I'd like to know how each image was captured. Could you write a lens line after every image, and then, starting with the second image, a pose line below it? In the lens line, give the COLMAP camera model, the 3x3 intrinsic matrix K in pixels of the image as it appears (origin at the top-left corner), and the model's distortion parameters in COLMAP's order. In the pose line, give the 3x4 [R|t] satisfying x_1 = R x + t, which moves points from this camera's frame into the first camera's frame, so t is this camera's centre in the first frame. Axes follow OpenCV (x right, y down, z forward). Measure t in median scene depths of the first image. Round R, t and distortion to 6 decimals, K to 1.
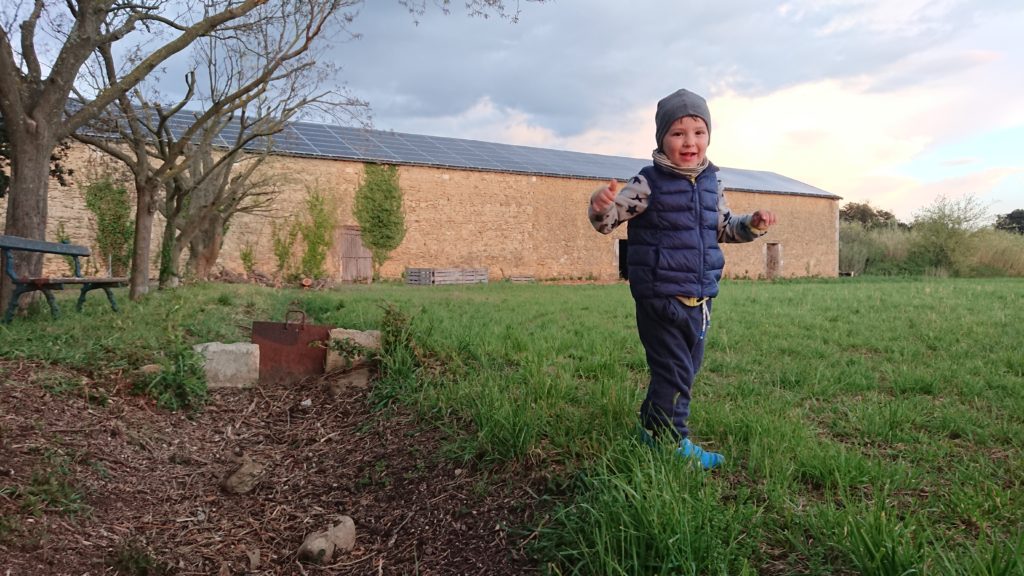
lens RADIAL K [[704.6, 0, 510.2], [0, 704.6, 289.2], [0, 0, 1]] dist [-0.005057, 0.022479]
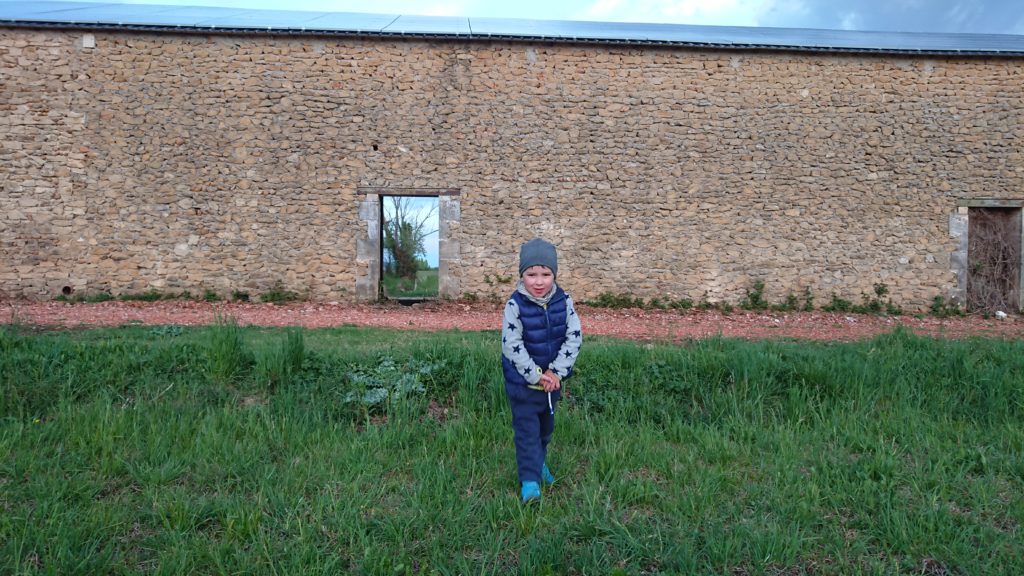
lens RADIAL K [[706.2, 0, 512.0], [0, 706.2, 288.0], [0, 0, 1]] dist [-0.001118, 0.006245]
pose [[0.871994, 0.021463, -0.489046, 2.335876], [-0.029967, 0.999505, -0.009567, -0.115516], [0.488599, 0.022997, 0.872206, 4.132727]]
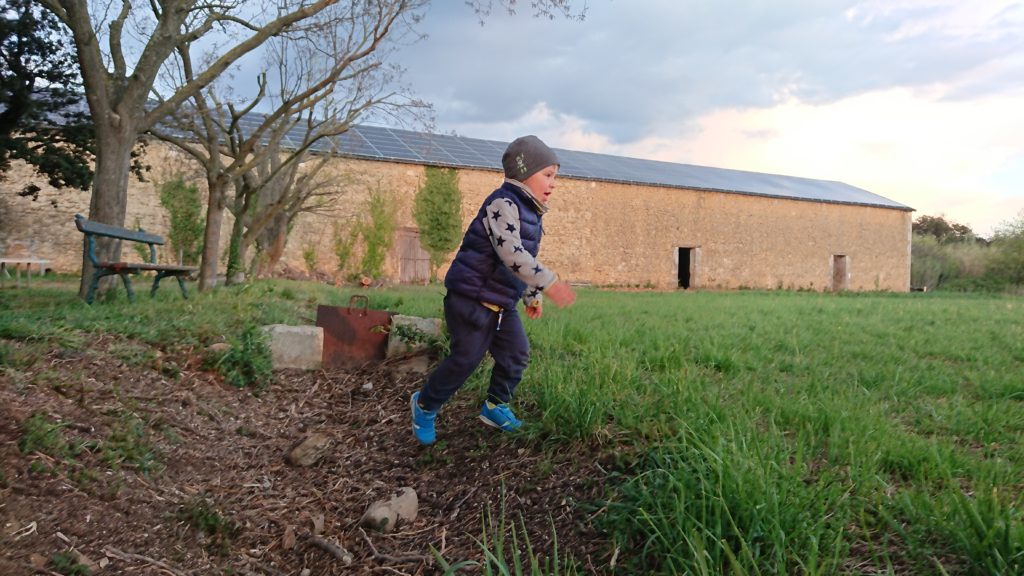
lens RADIAL K [[706.2, 0, 512.0], [0, 706.2, 288.0], [0, 0, 1]] dist [-0.001118, 0.006245]
pose [[0.996715, 0.027177, -0.076289, -0.003402], [-0.027952, 0.999568, -0.009100, 0.007807], [0.076009, 0.011203, 0.997044, 0.002590]]
